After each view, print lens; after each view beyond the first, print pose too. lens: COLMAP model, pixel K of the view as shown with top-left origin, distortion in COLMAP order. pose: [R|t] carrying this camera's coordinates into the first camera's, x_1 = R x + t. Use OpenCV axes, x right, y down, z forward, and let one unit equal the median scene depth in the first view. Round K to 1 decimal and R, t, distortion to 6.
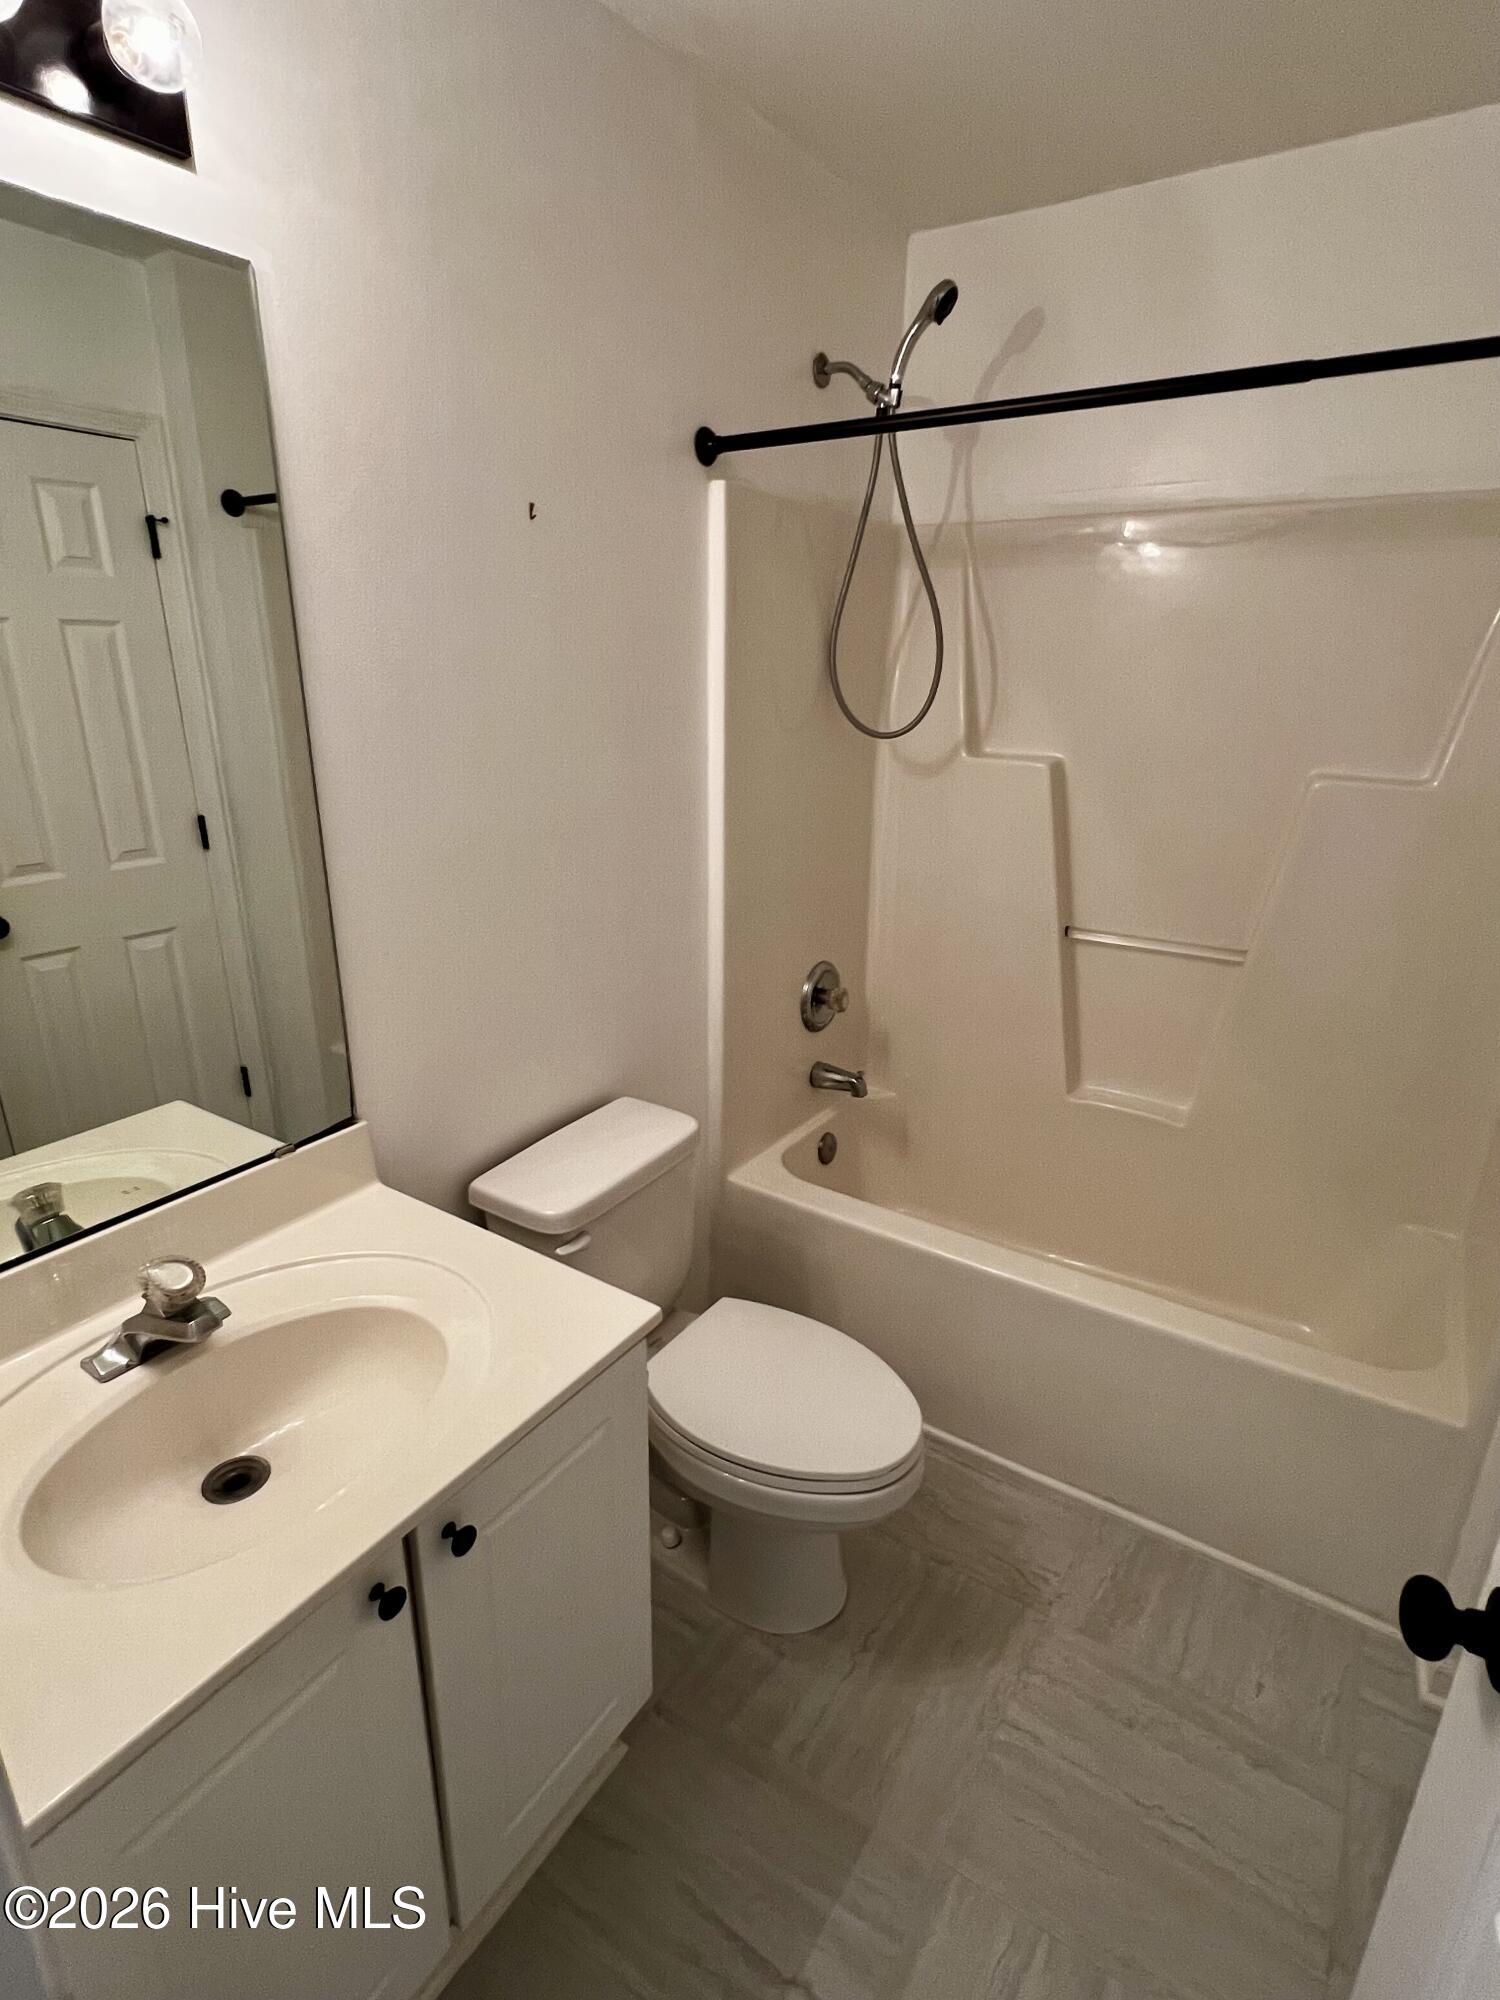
lens RADIAL K [[1033.4, 0, 750.0], [0, 1033.4, 1000.0], [0, 0, 1]] dist [-0.001014, 0.000707]
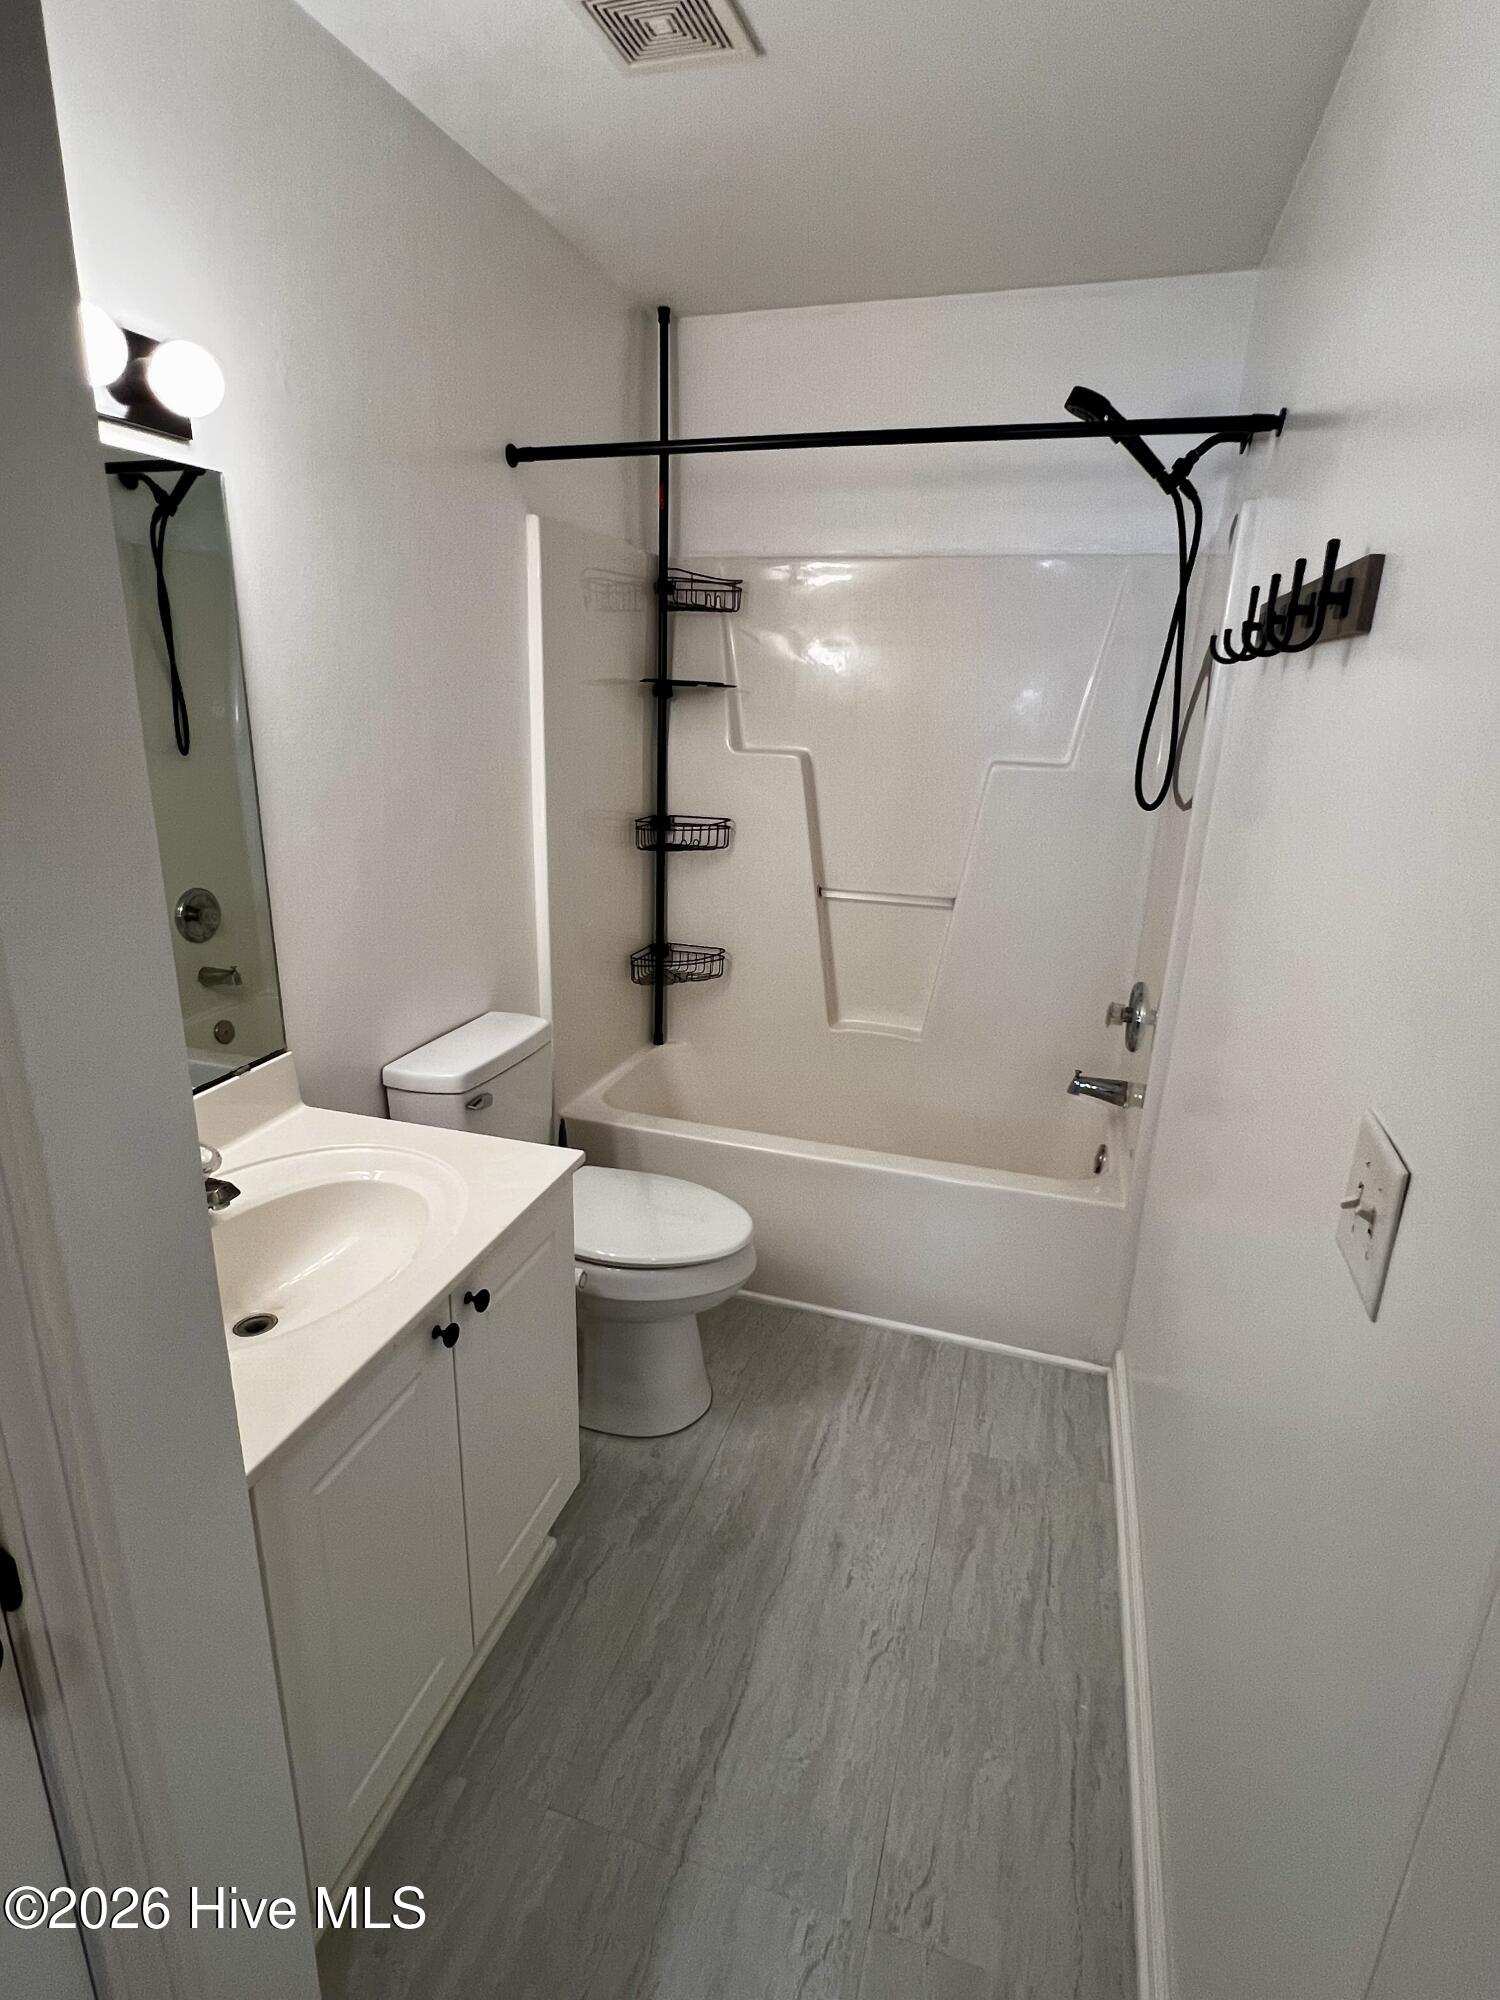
lens RADIAL K [[1033.4, 0, 750.0], [0, 1033.4, 1000.0], [0, 0, 1]] dist [-0.001014, 0.000707]
pose [[0.961308, -0.065882, 0.267482, -0.173016], [0.069721, 0.997555, -0.004868, 0.096450], [-0.266507, 0.023329, 0.963551, -0.254747]]
